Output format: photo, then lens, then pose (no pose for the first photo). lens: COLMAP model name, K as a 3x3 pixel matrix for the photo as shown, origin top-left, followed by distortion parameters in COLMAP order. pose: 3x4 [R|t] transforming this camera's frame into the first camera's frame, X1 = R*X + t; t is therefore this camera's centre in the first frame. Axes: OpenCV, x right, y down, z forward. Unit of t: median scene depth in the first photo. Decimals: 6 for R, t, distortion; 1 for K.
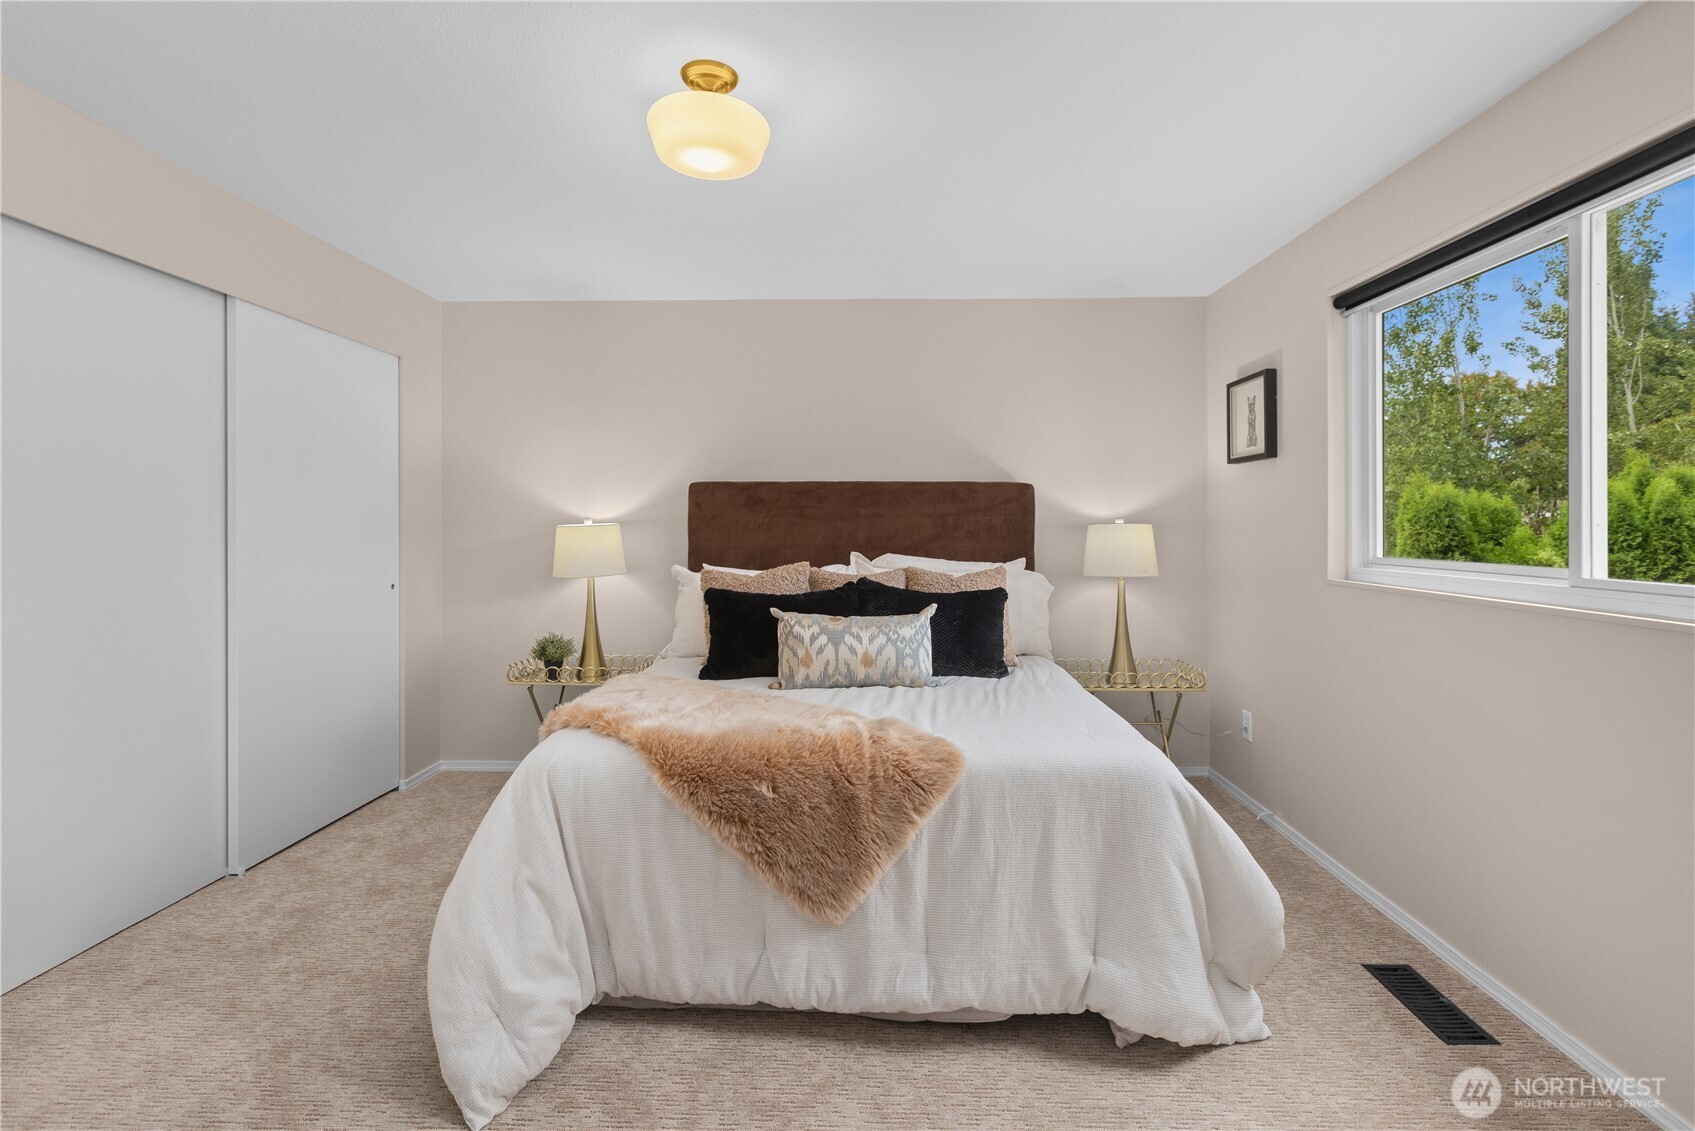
lens RADIAL K [[803.1, 0, 850.5], [0, 803.1, 544.2], [0, 0, 1]] dist [0.000948, 0.000099]
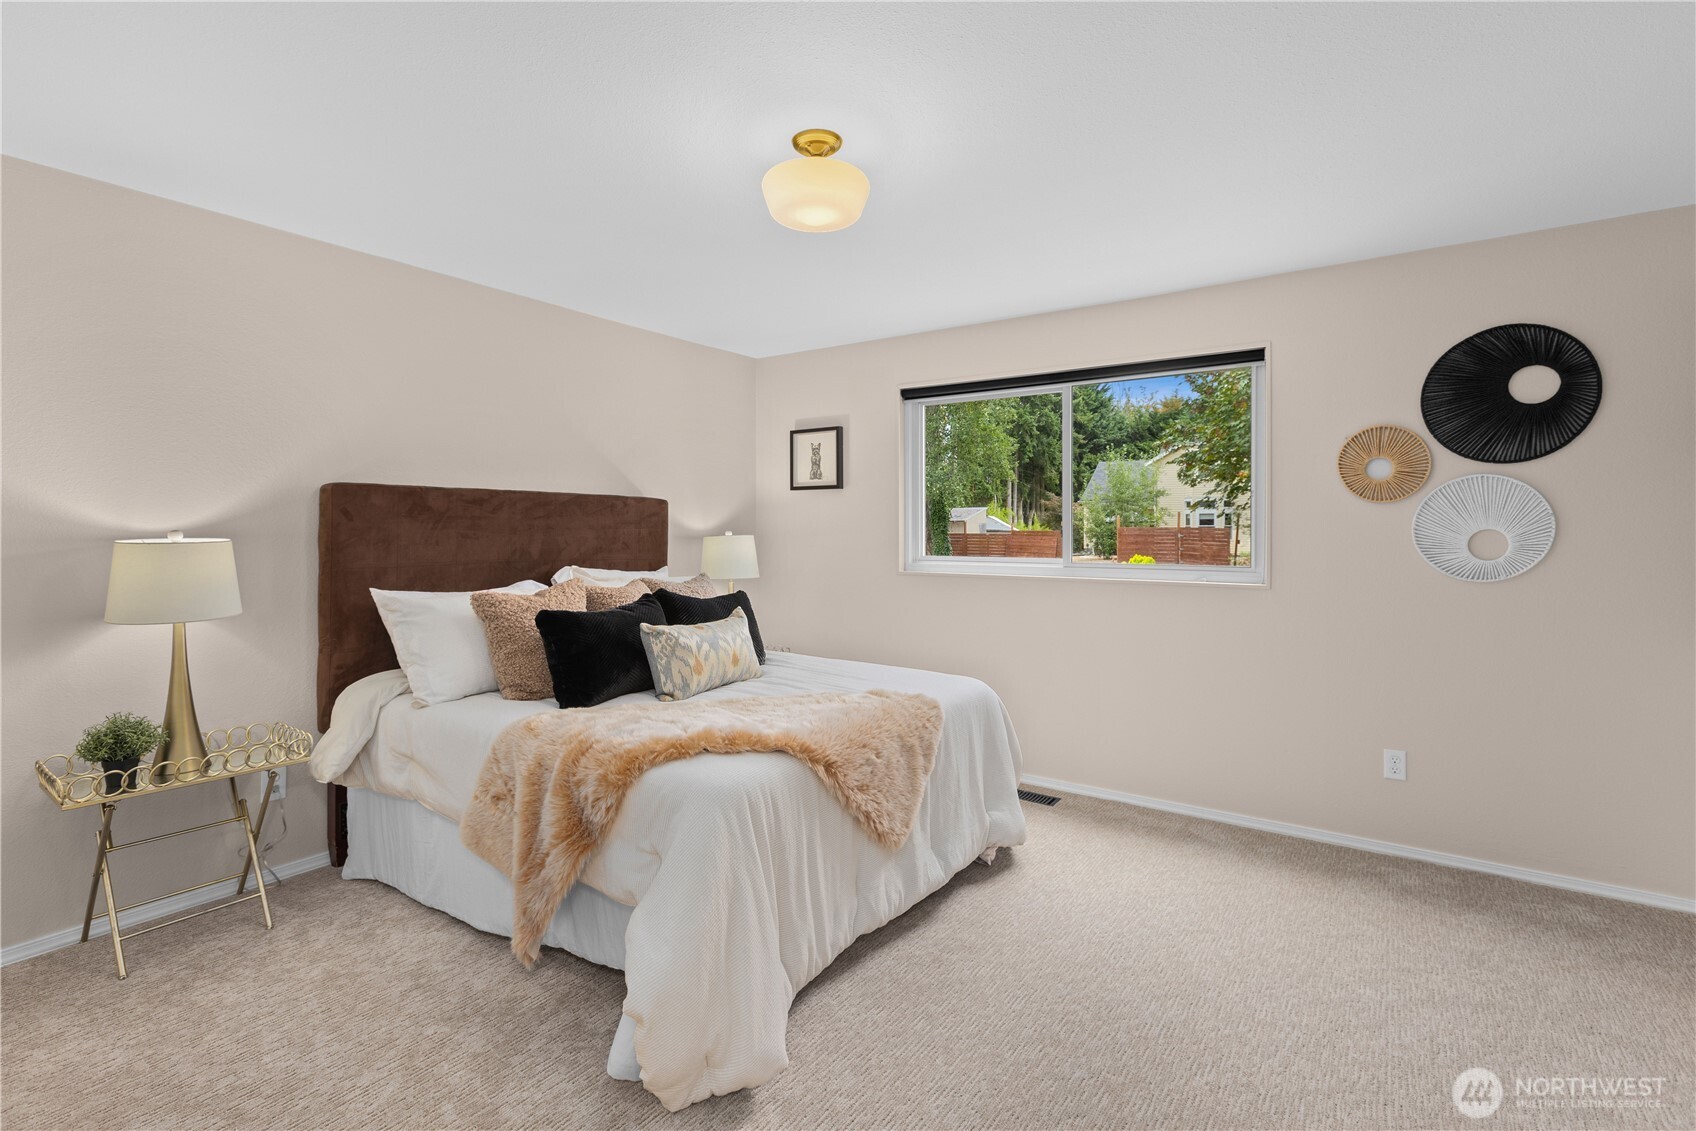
lens RADIAL K [[773.2, 0, 861.6], [0, 773.2, 566.7], [0, 0, 1]] dist [0.000579, 0.000619]
pose [[0.552652, -0.037787, 0.832555, -0.605923], [0.021957, 0.999285, 0.030779, -0.010836], [-0.833123, 0.001270, 0.553087, 0.206435]]
